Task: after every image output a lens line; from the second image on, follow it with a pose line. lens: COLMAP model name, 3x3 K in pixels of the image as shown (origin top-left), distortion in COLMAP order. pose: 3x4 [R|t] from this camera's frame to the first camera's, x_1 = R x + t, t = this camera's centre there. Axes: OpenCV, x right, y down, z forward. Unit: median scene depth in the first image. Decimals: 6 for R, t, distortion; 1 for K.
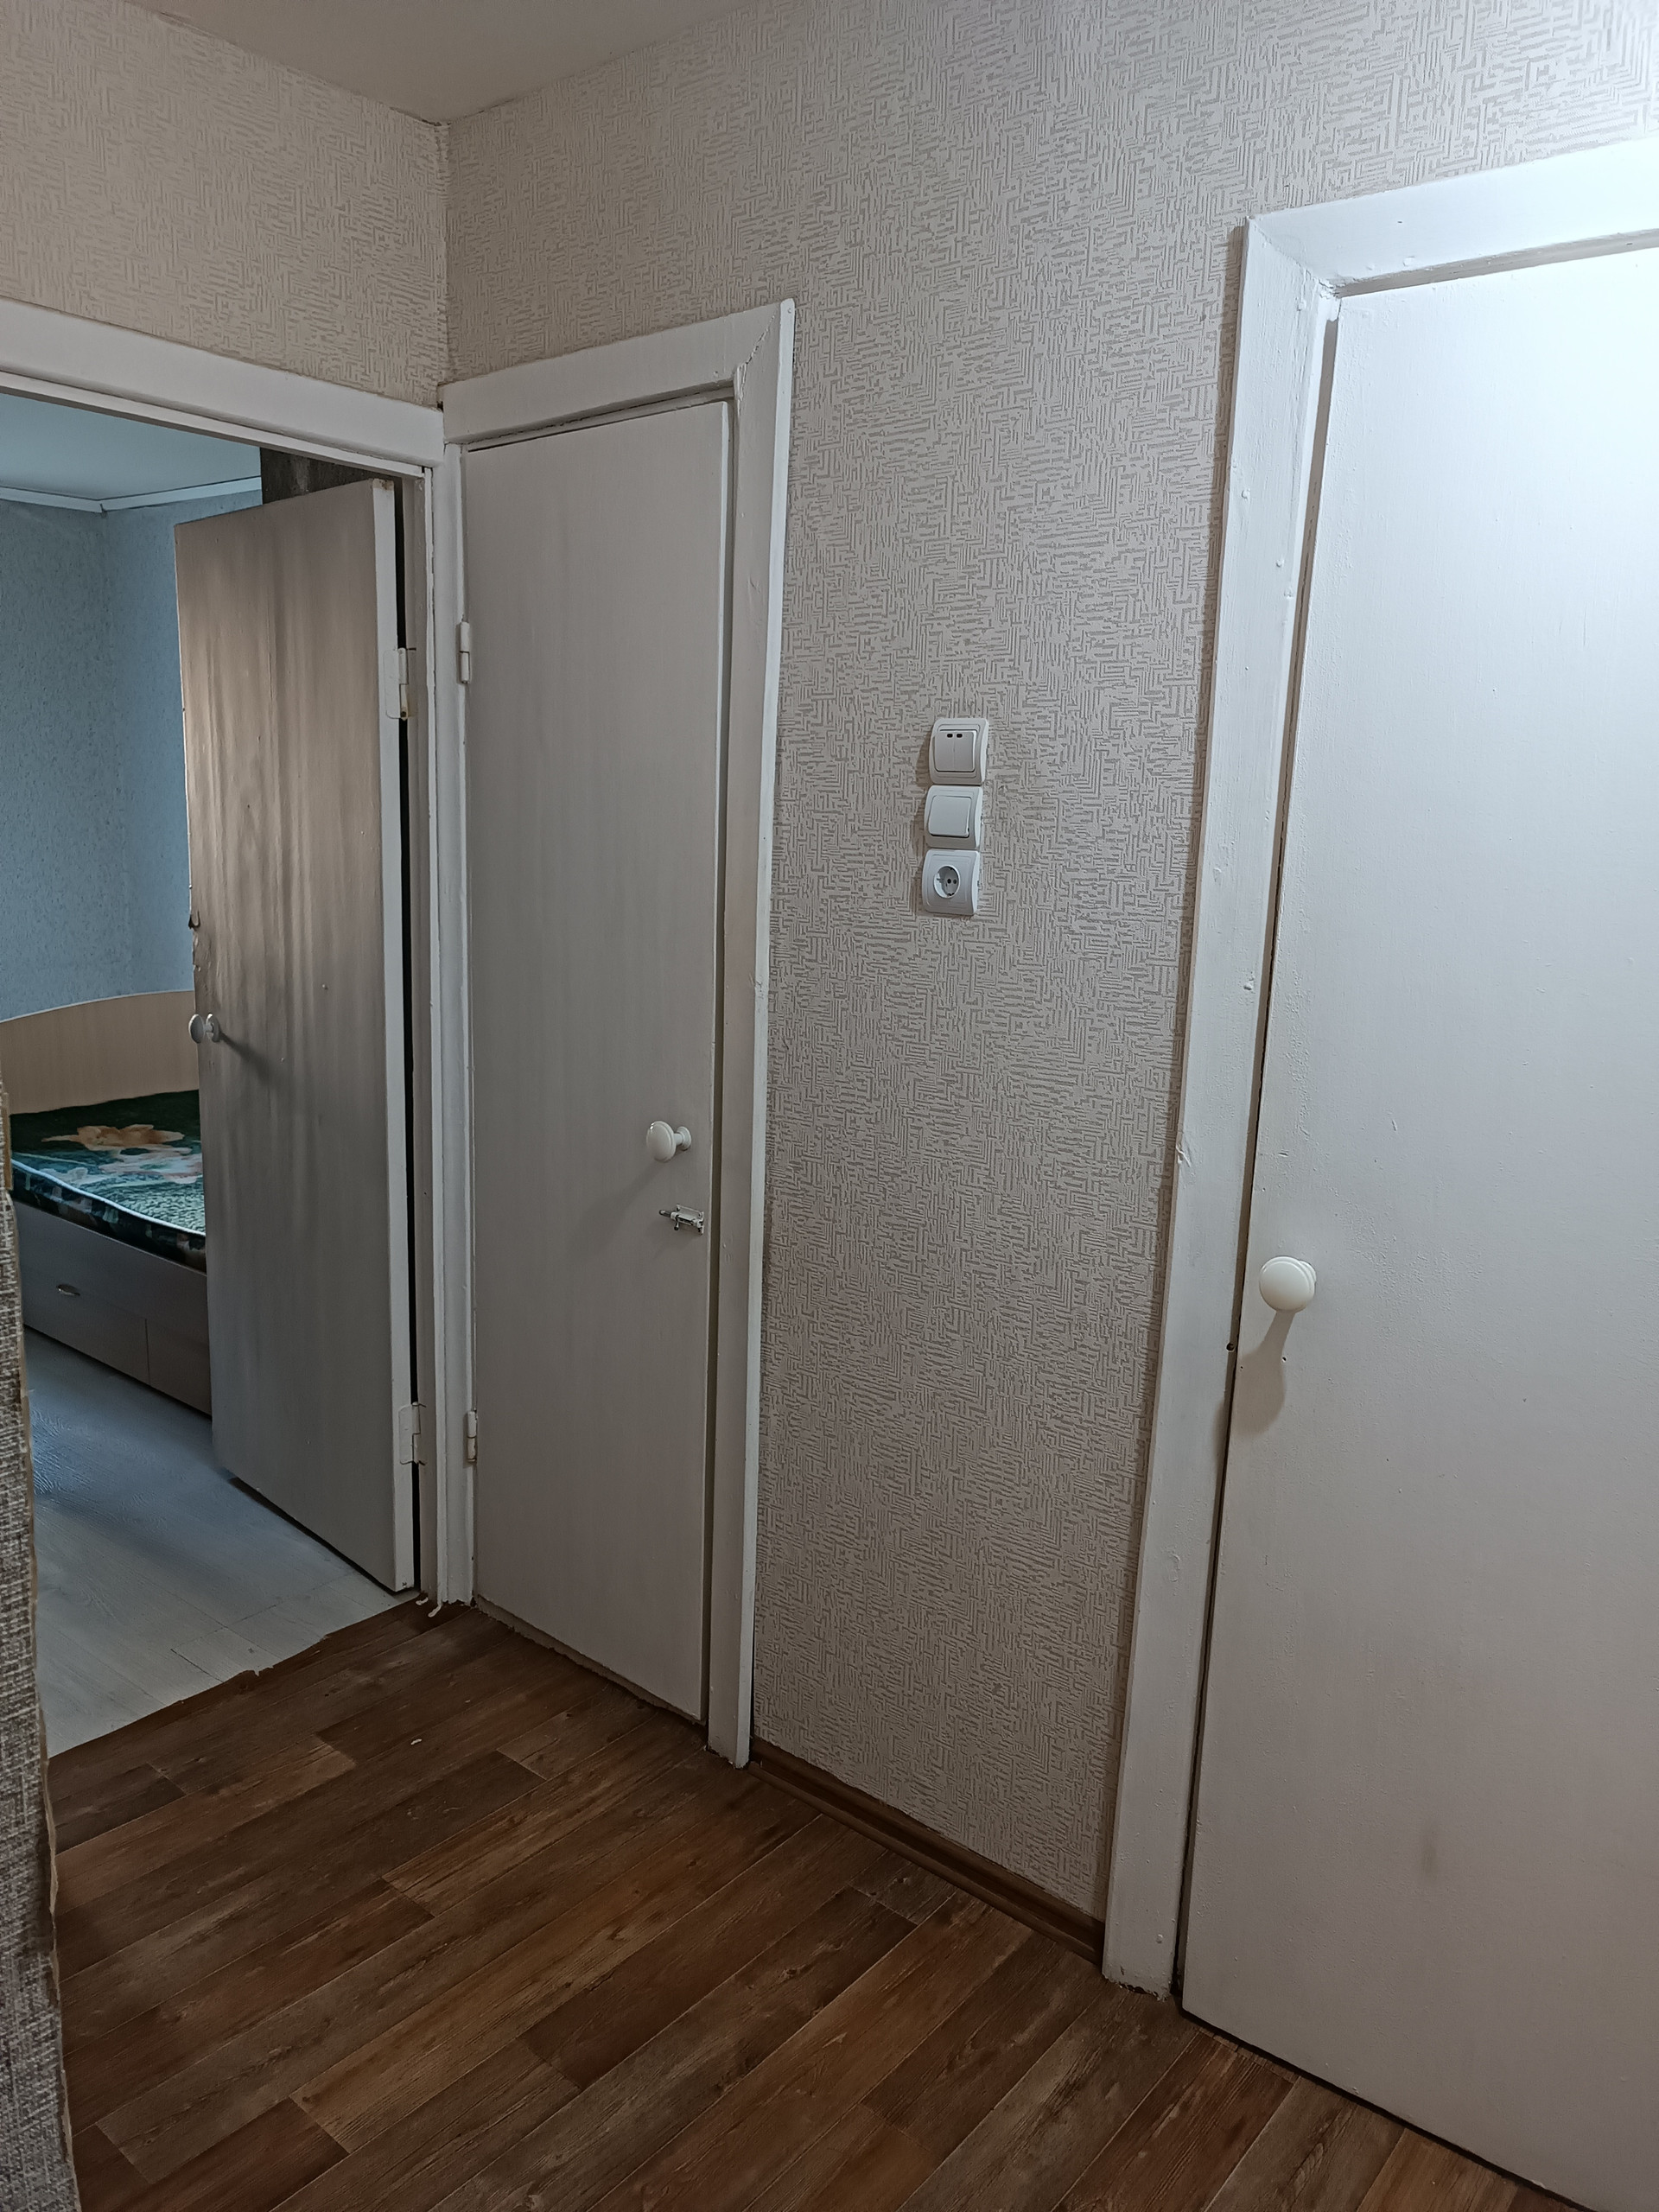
lens RADIAL K [[1599.2, 0, 830.5], [0, 1599.2, 1115.2], [0, 0, 1]] dist [0.012667, -0.005304]
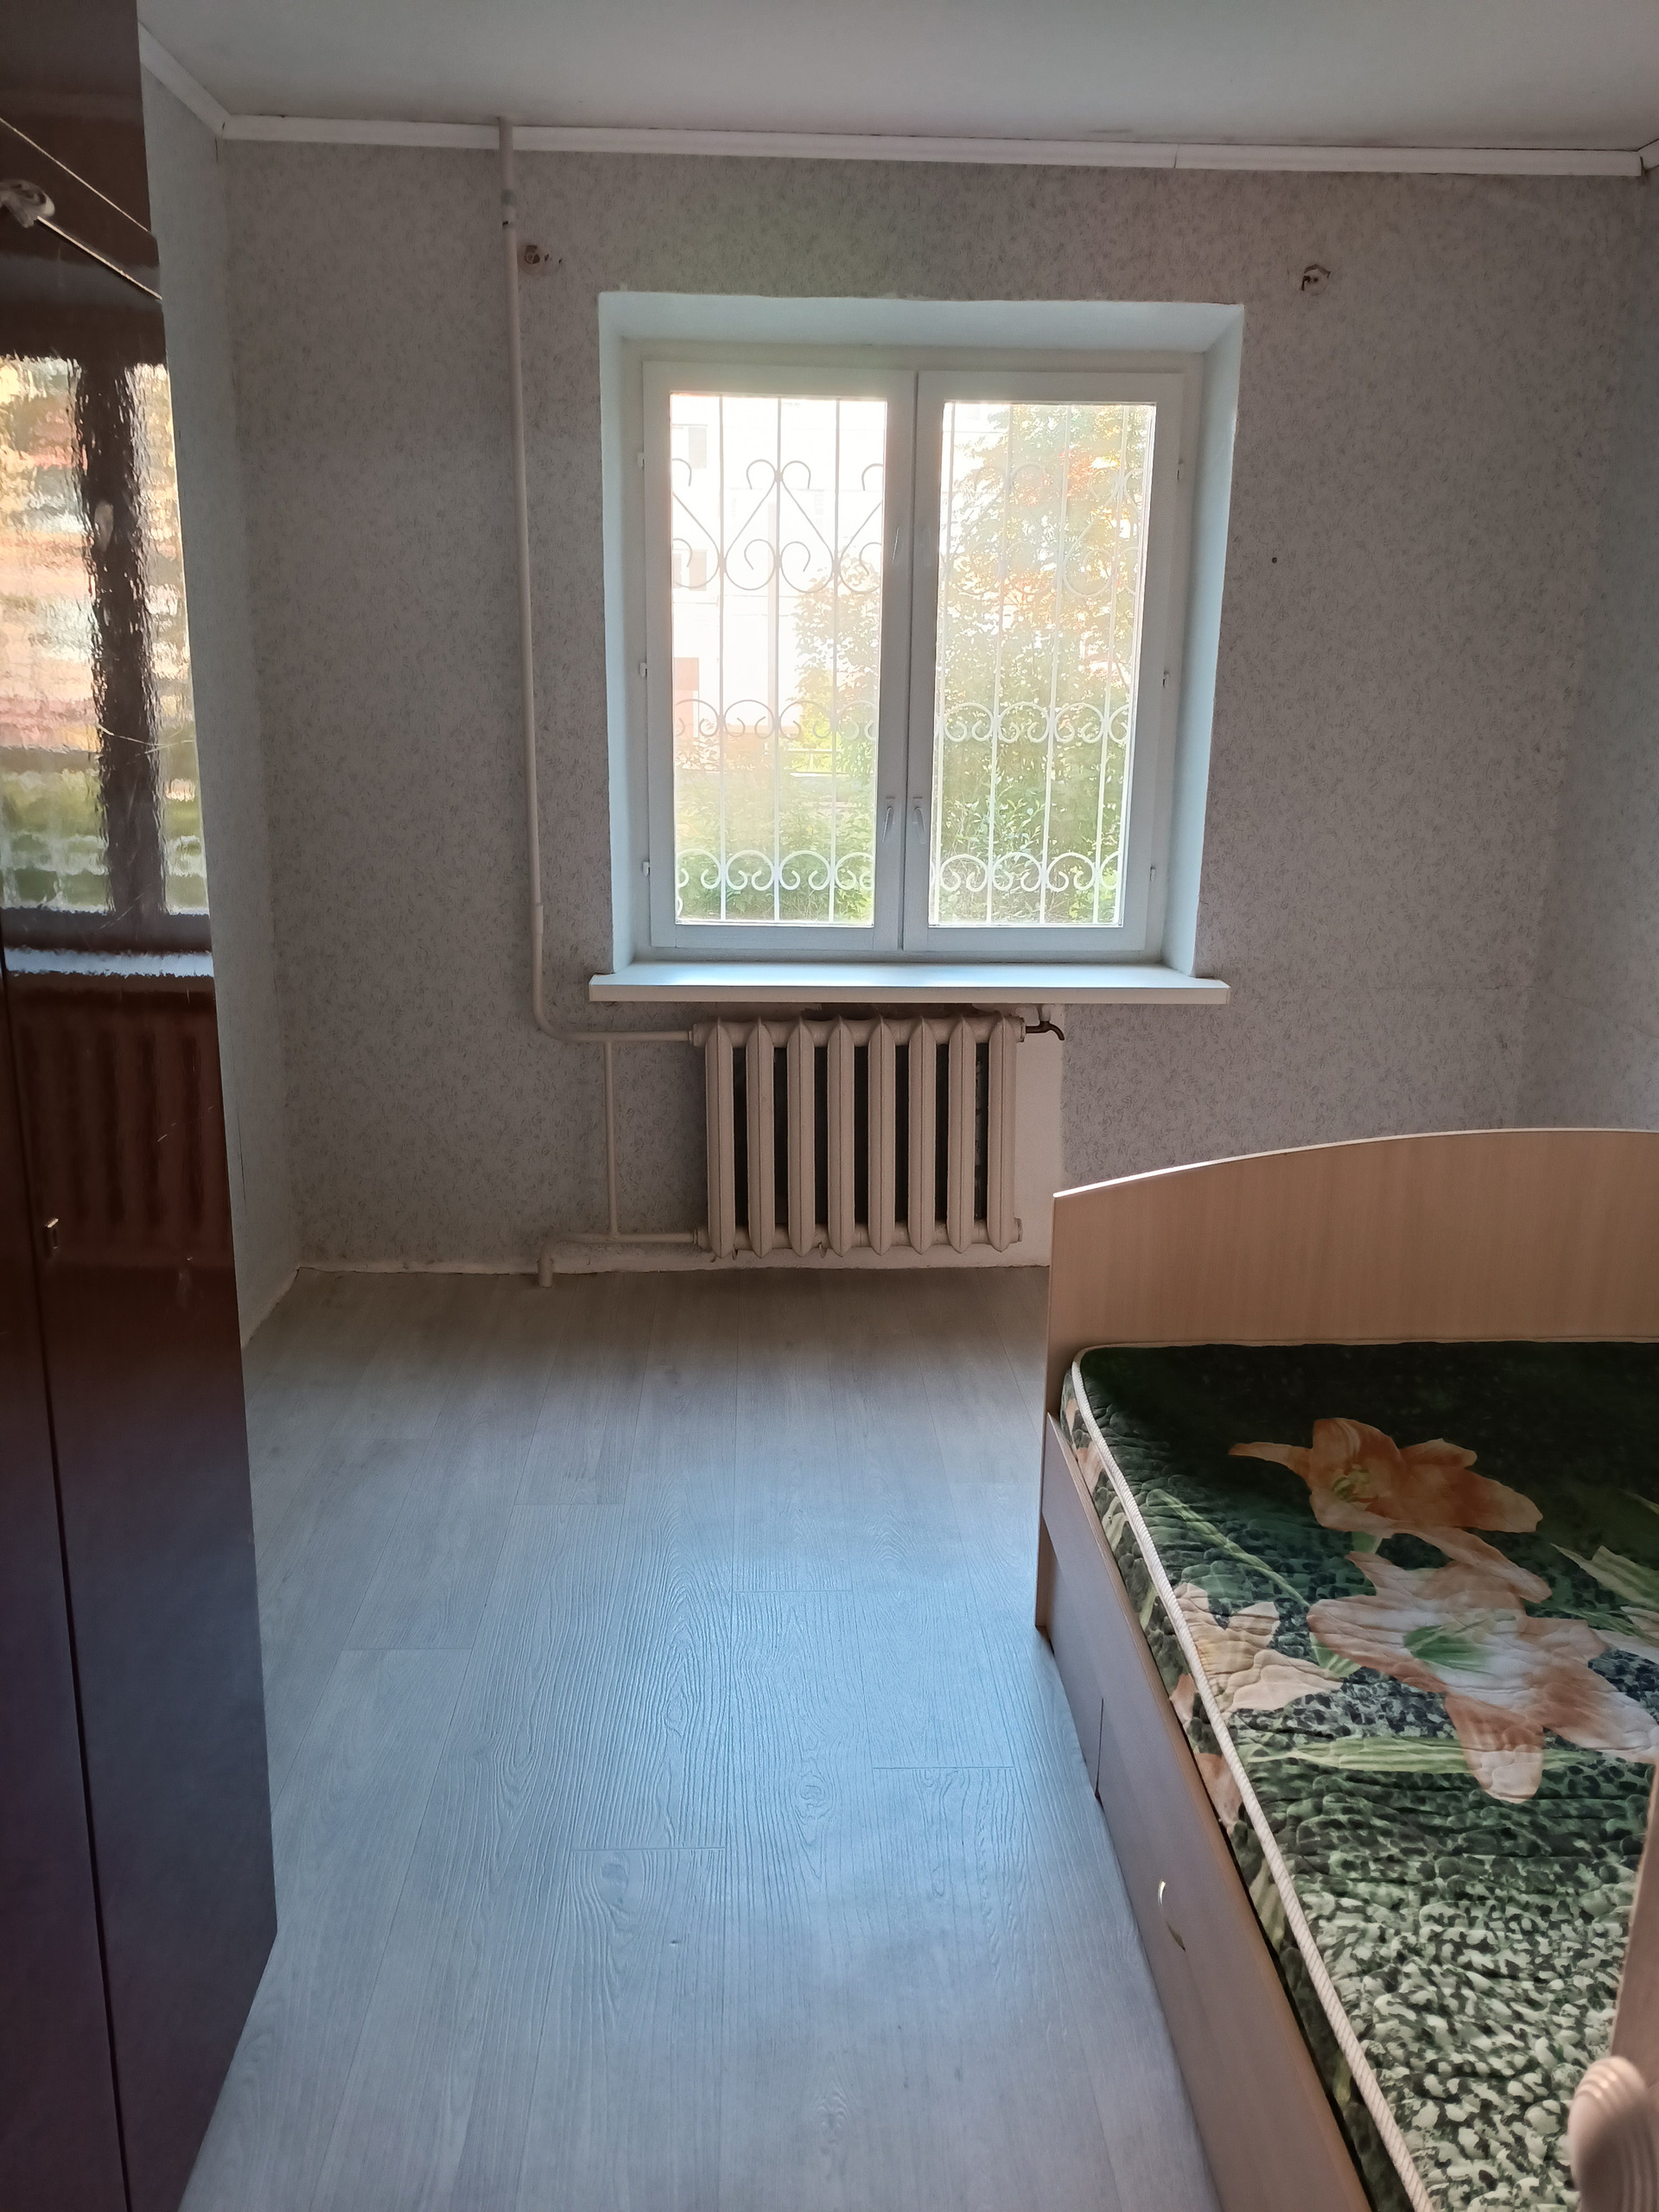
lens RADIAL K [[1599.2, 0, 830.5], [0, 1599.2, 1115.2], [0, 0, 1]] dist [0.012667, -0.005304]
pose [[0.667467, 0.184110, -0.721520, -0.245348], [-0.146590, 0.982479, 0.115091, -0.111964], [0.730068, 0.028948, 0.682761, 0.577562]]
